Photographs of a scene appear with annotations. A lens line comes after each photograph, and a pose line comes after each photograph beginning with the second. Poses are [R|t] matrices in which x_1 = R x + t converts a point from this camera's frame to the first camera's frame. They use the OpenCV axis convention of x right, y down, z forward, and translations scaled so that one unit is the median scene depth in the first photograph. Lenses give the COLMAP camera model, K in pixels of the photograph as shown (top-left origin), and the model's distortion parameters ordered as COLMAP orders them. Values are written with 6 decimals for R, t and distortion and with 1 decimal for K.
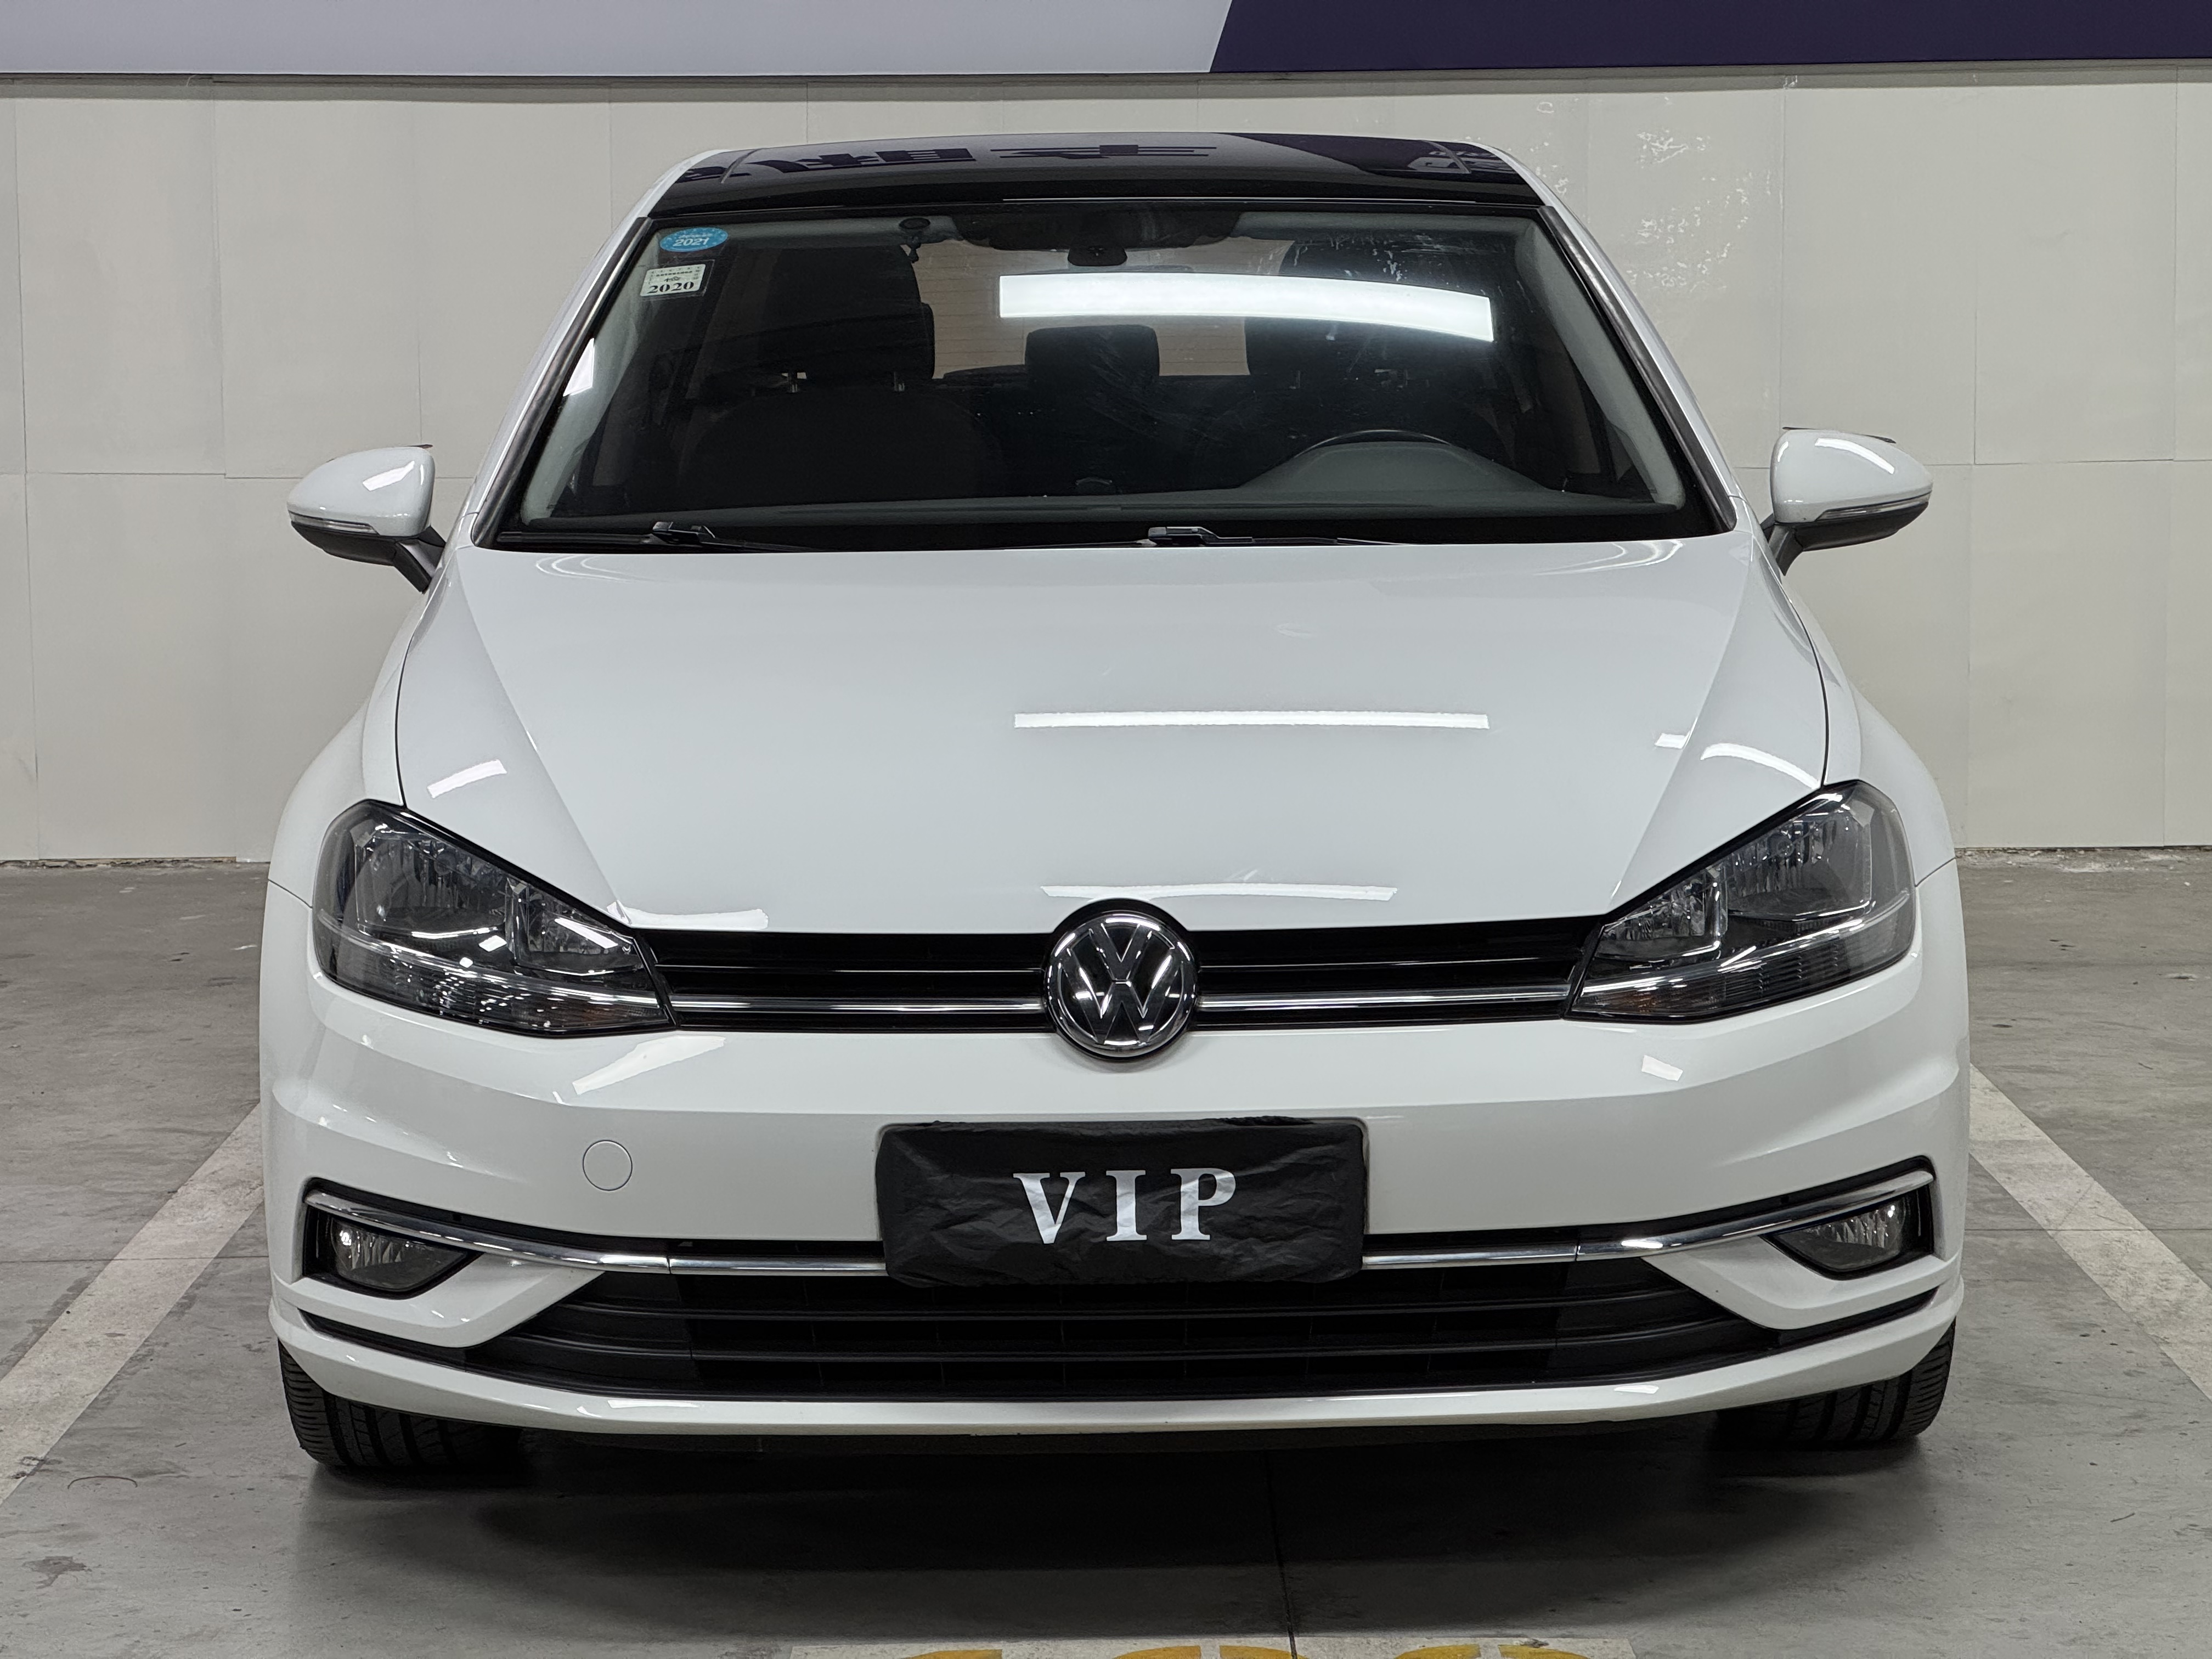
lens RADIAL K [[4775.2, 0, 1112.3], [0, 4775.2, 823.8], [0, 0, 1]] dist [0.126733, 0.000000]
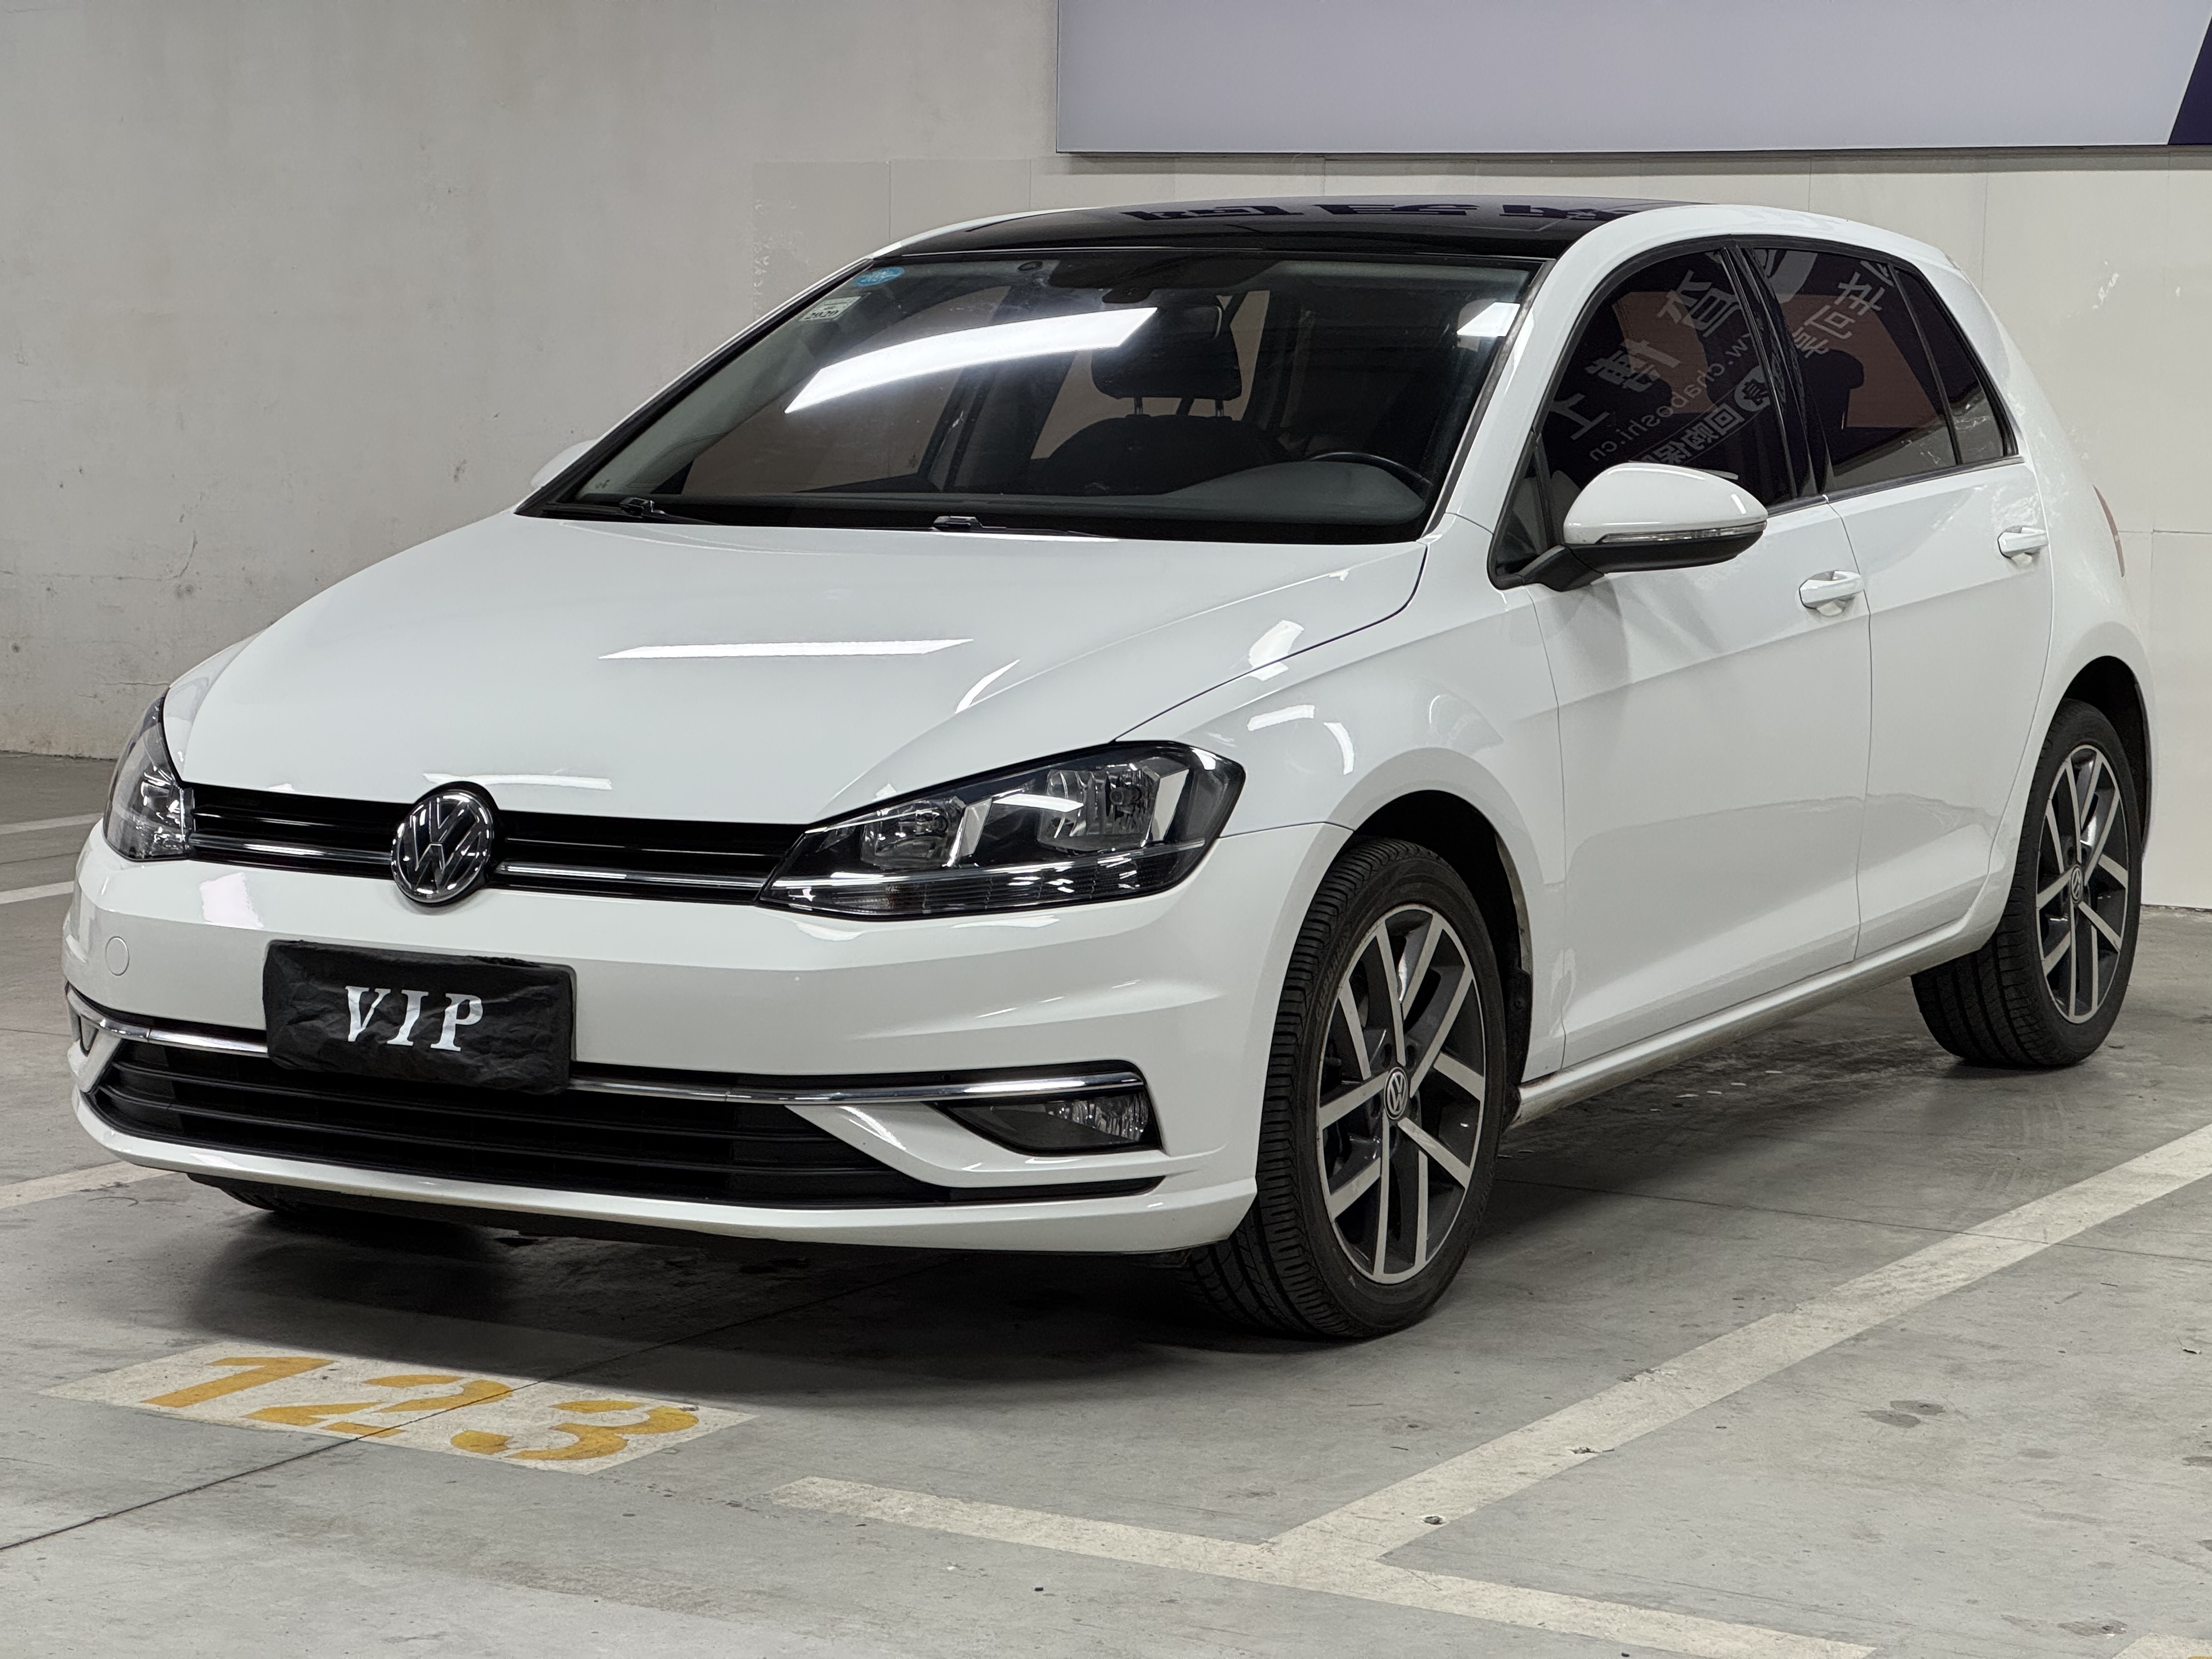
lens RADIAL K [[4775.2, 0, 1101.5], [0, 4775.2, 831.2], [0, 0, 1]] dist [0.126733, 0.000000]
pose [[0.863733, 0.072777, -0.498667, 0.786535], [-0.081483, 0.996665, 0.004322, 0.009780], [0.497319, 0.036899, 0.866783, -0.012697]]
